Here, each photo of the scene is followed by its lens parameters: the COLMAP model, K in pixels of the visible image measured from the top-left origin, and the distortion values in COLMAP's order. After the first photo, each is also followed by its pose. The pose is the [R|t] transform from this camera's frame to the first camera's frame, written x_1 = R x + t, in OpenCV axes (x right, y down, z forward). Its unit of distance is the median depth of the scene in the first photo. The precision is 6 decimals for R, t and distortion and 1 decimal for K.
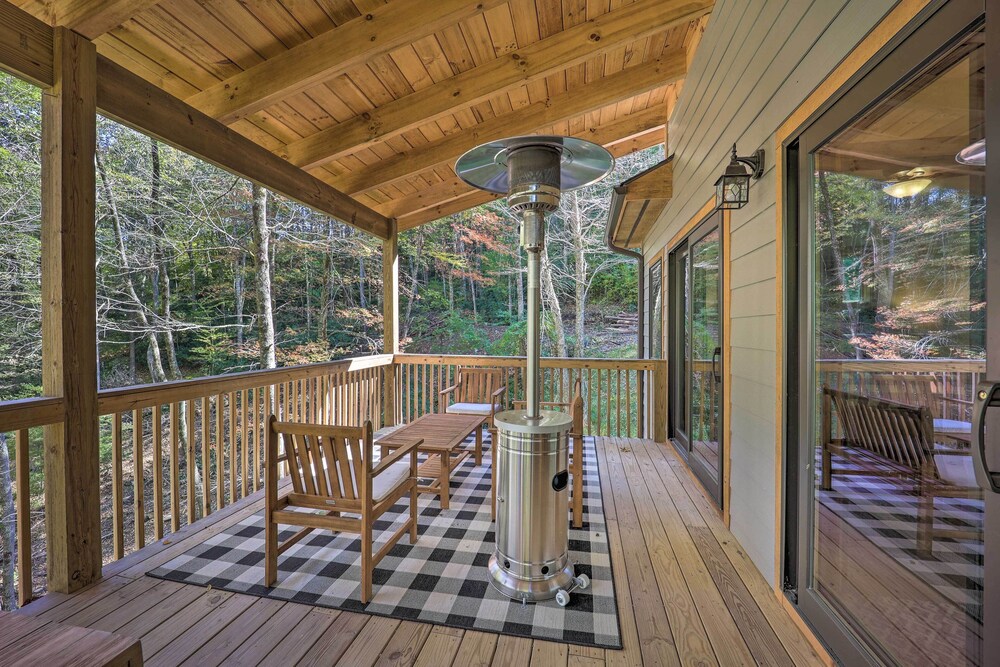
lens RADIAL K [[407.7, 0, 500.0], [0, 407.7, 333.5], [0, 0, 1]] dist [-0.002456, -0.000355]
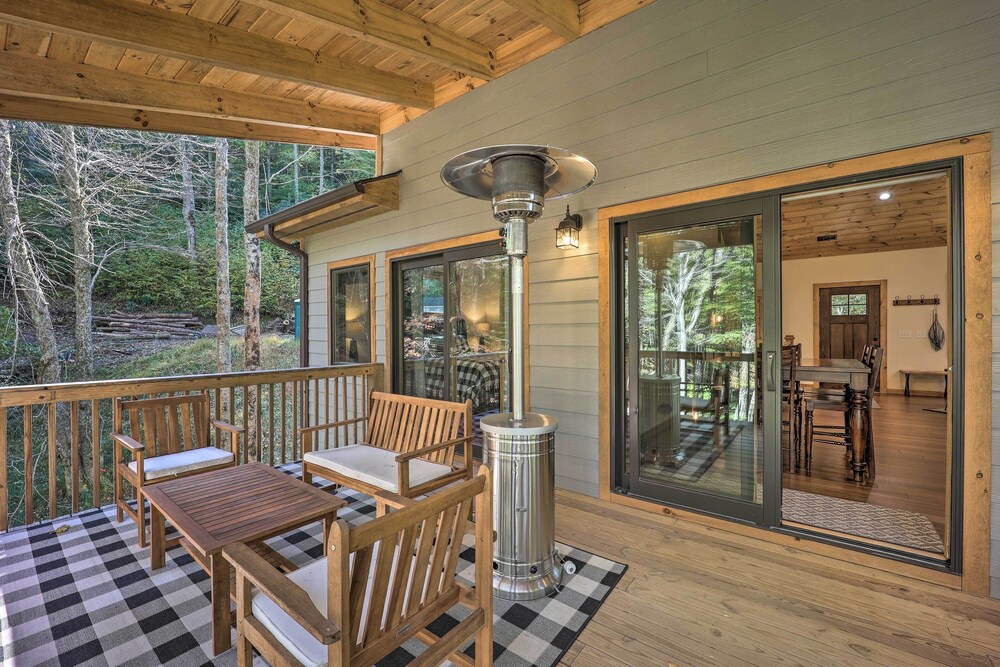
lens RADIAL K [[407.7, 0, 500.0], [0, 407.7, 333.5], [0, 0, 1]] dist [-0.002456, -0.000355]
pose [[0.446033, -0.007401, 0.894986, -0.479640], [0.016619, 0.999862, -0.000015, -0.005435], [-0.894862, 0.014881, 0.446095, 0.330780]]
